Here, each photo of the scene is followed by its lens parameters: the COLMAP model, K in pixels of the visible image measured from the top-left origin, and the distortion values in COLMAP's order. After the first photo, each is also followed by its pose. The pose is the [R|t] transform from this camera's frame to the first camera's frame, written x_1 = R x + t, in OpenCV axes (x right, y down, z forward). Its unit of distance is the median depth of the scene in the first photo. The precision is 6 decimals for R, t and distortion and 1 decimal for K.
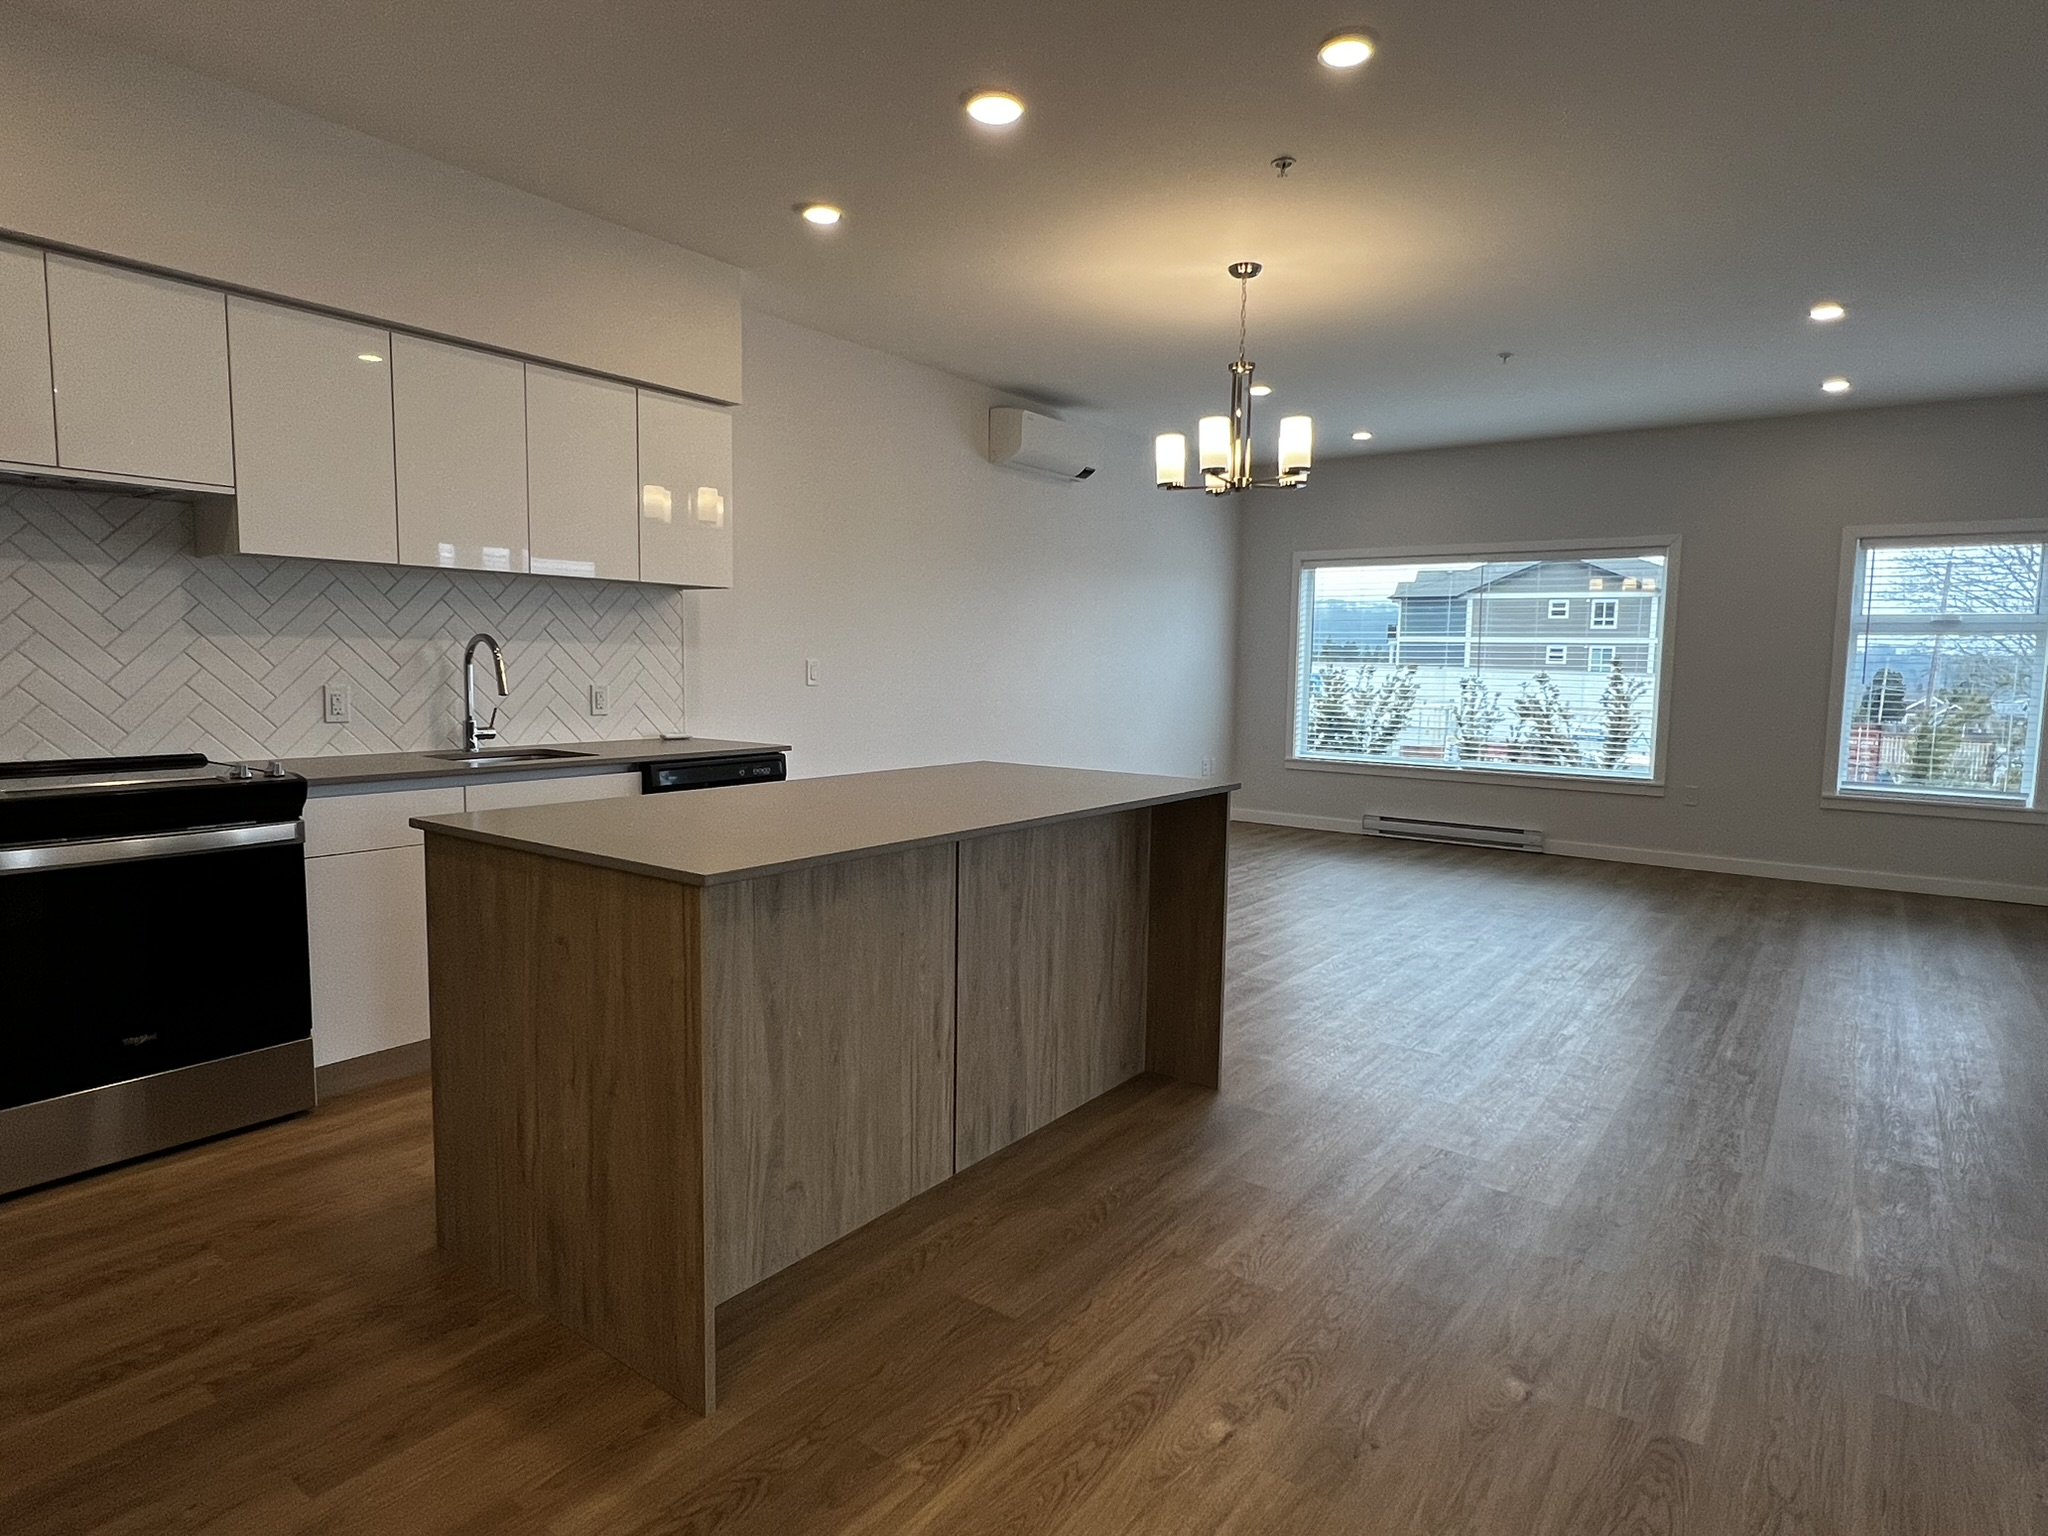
lens RADIAL K [[1131.8, 0, 1024.0], [0, 1131.8, 768.0], [0, 0, 1]] dist [-0.000635, -0.000823]
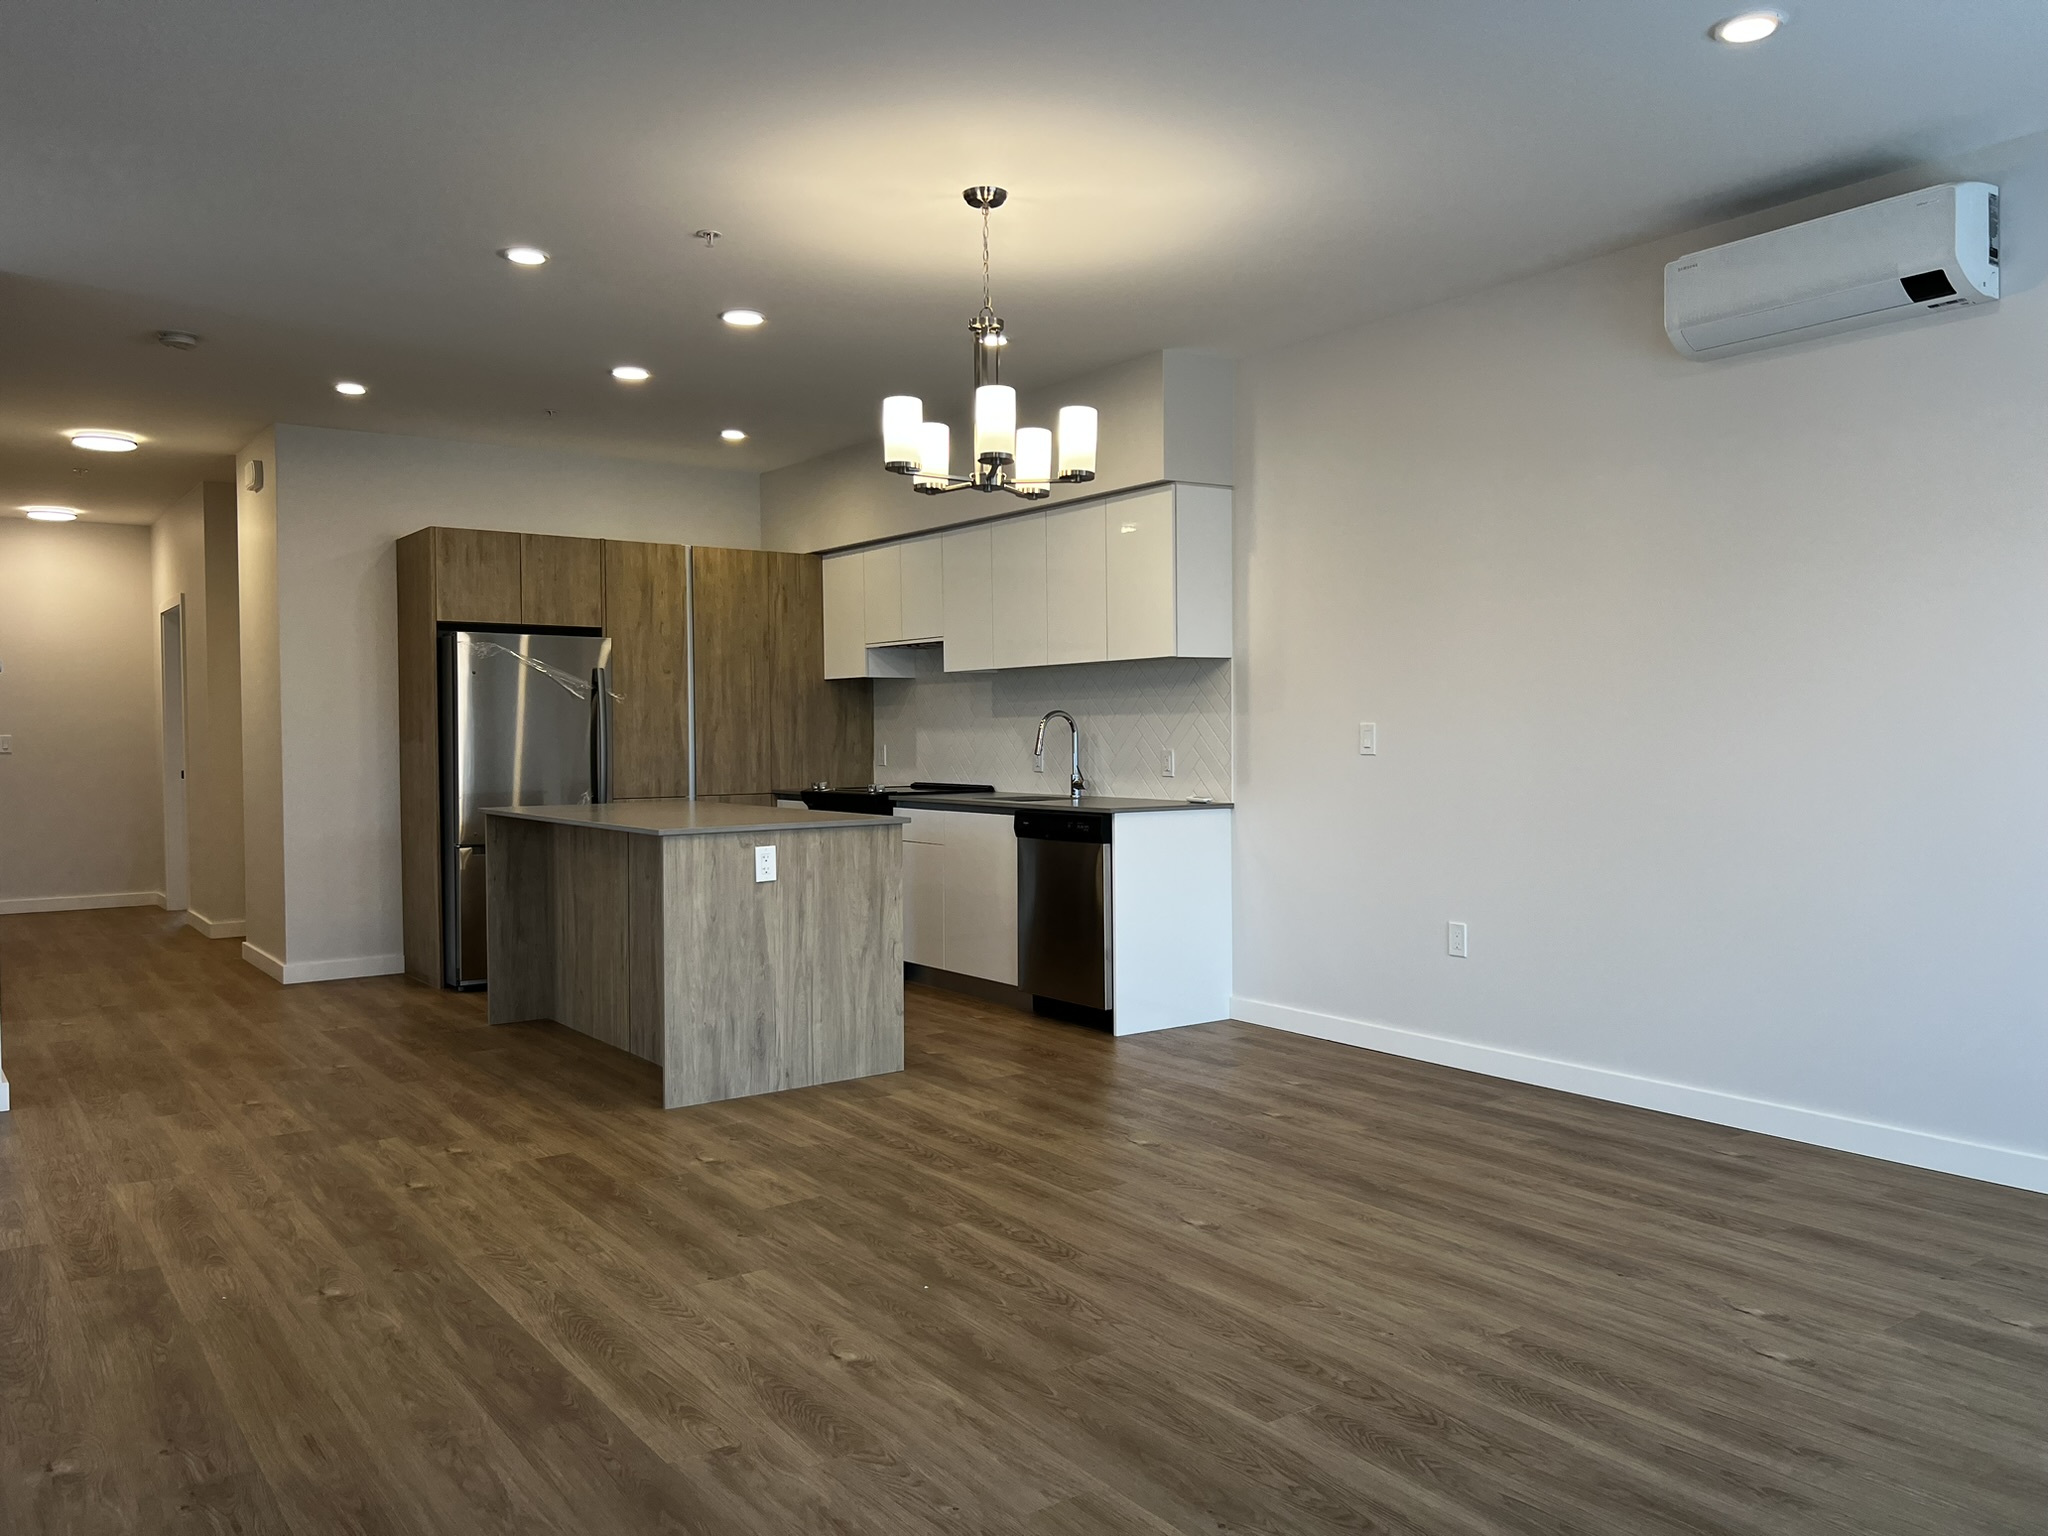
lens RADIAL K [[1524.9, 0, 1024.0], [0, 1524.9, 768.0], [0, 0, 1]] dist [0.097307, -0.174327]
pose [[-0.296406, 0.009248, -0.955017, 1.078845], [-0.089795, 0.995254, 0.037507, -0.096111], [0.950831, 0.096873, -0.294169, 1.258707]]
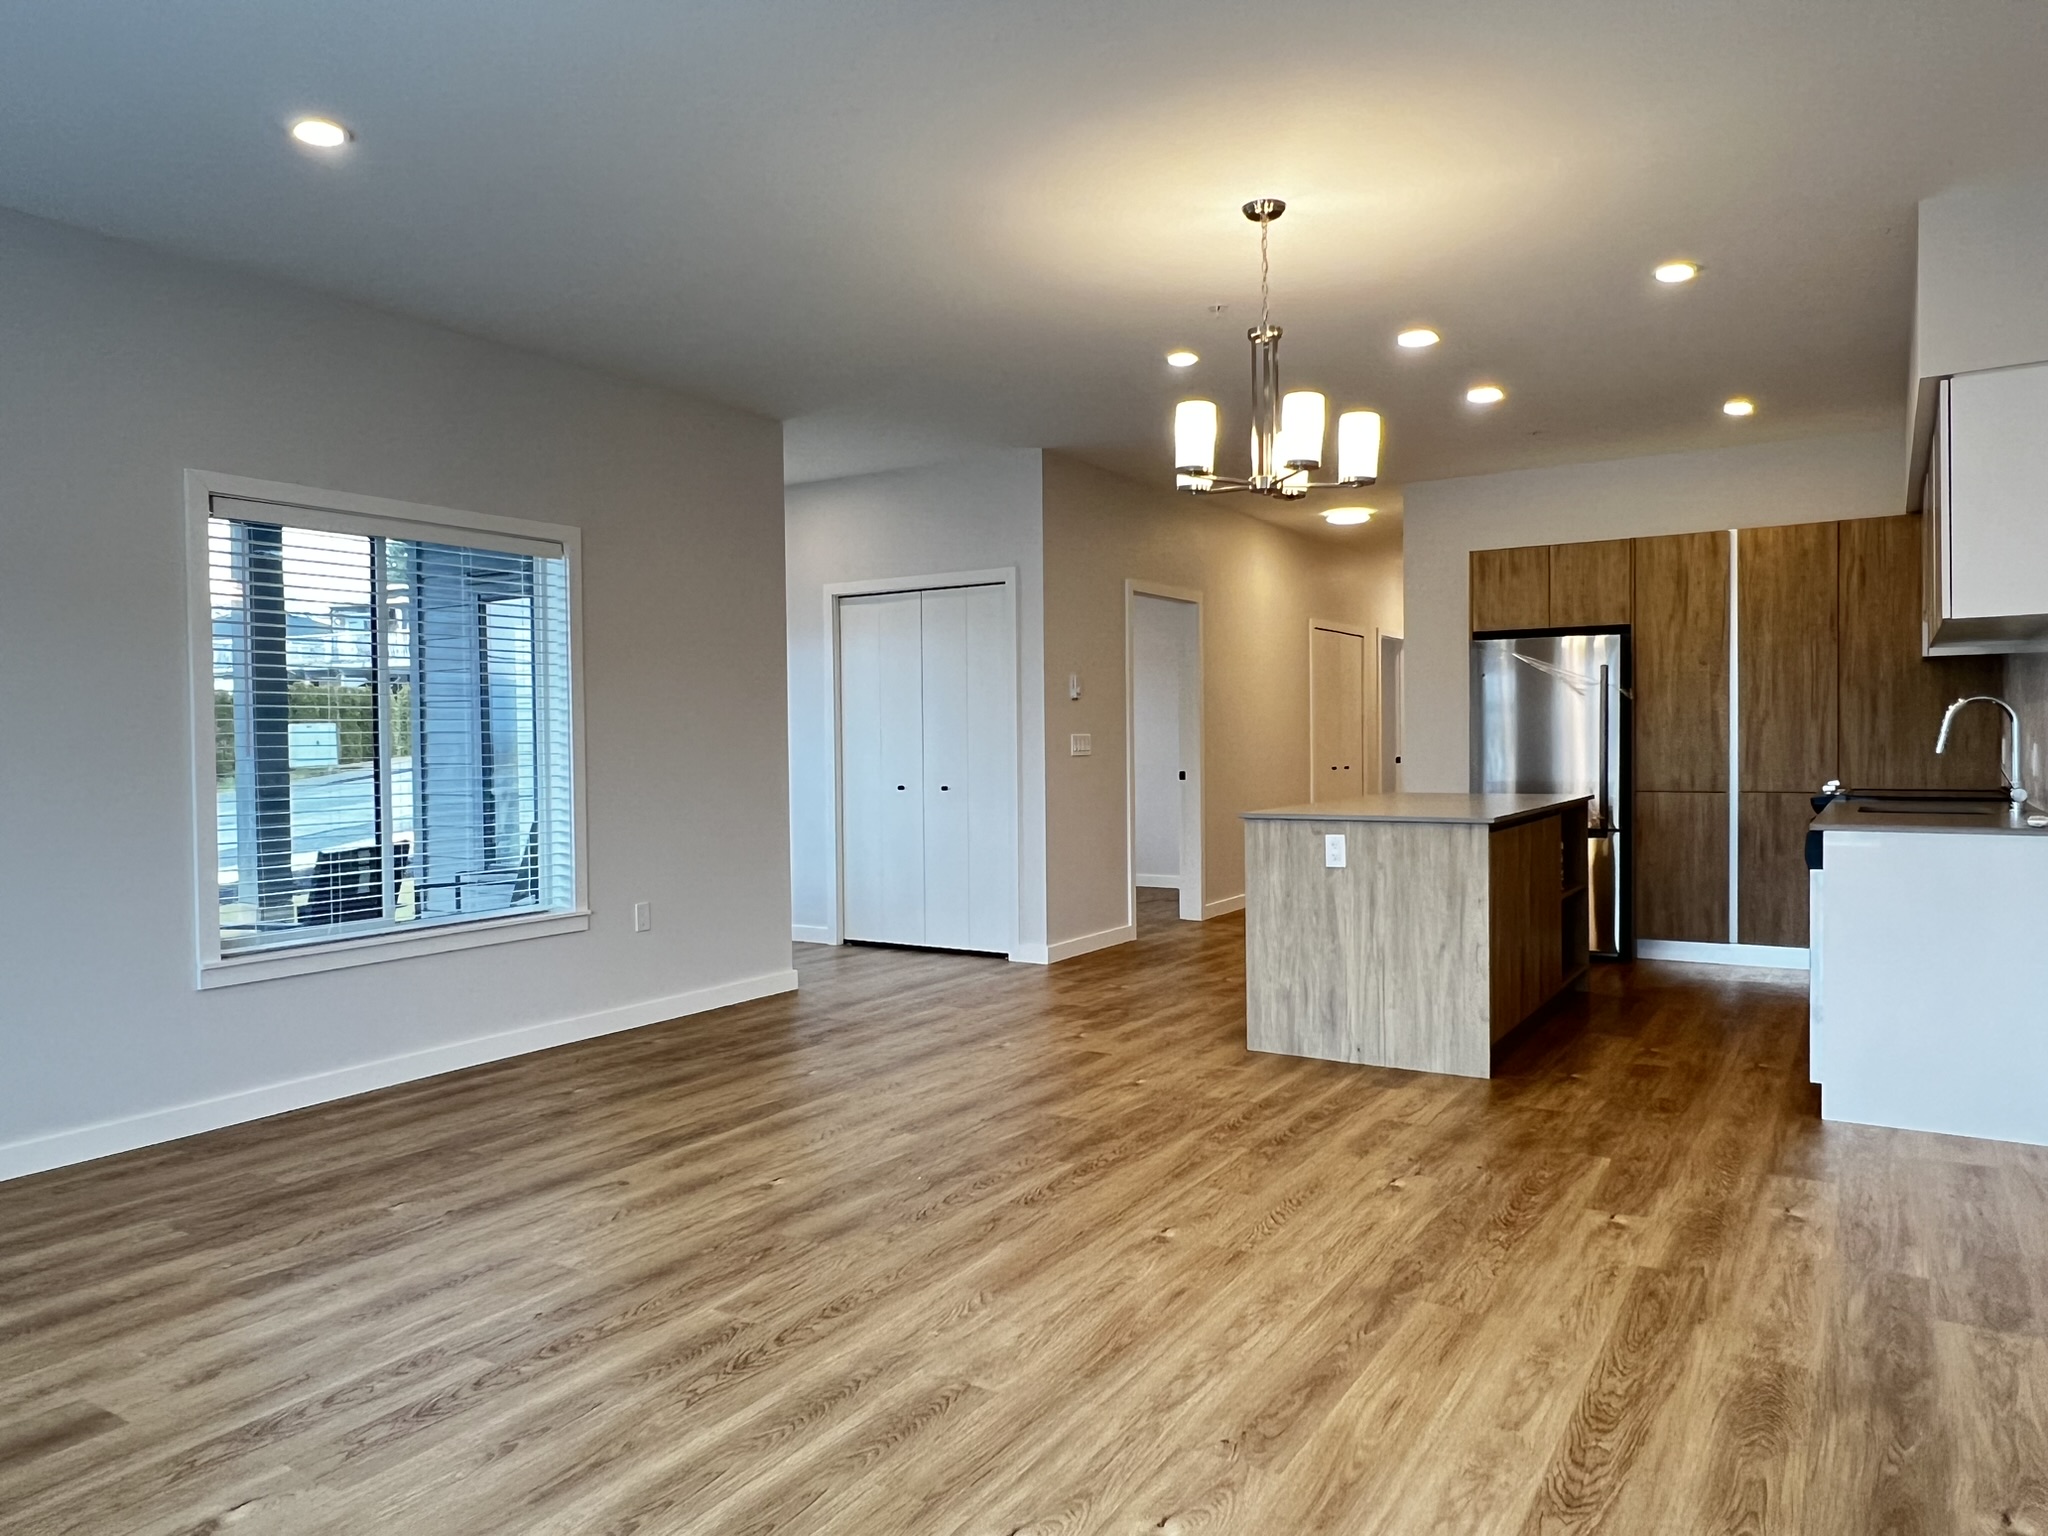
lens RADIAL K [[1366.9, 0, 1024.0], [0, 1366.9, 768.0], [0, 0, 1]] dist [0.005209, 0.000688]
pose [[-0.997068, -0.001814, -0.076494, 0.396492], [-0.010713, 0.993181, 0.116092, -0.155762], [0.075762, 0.116571, -0.990289, 1.804289]]
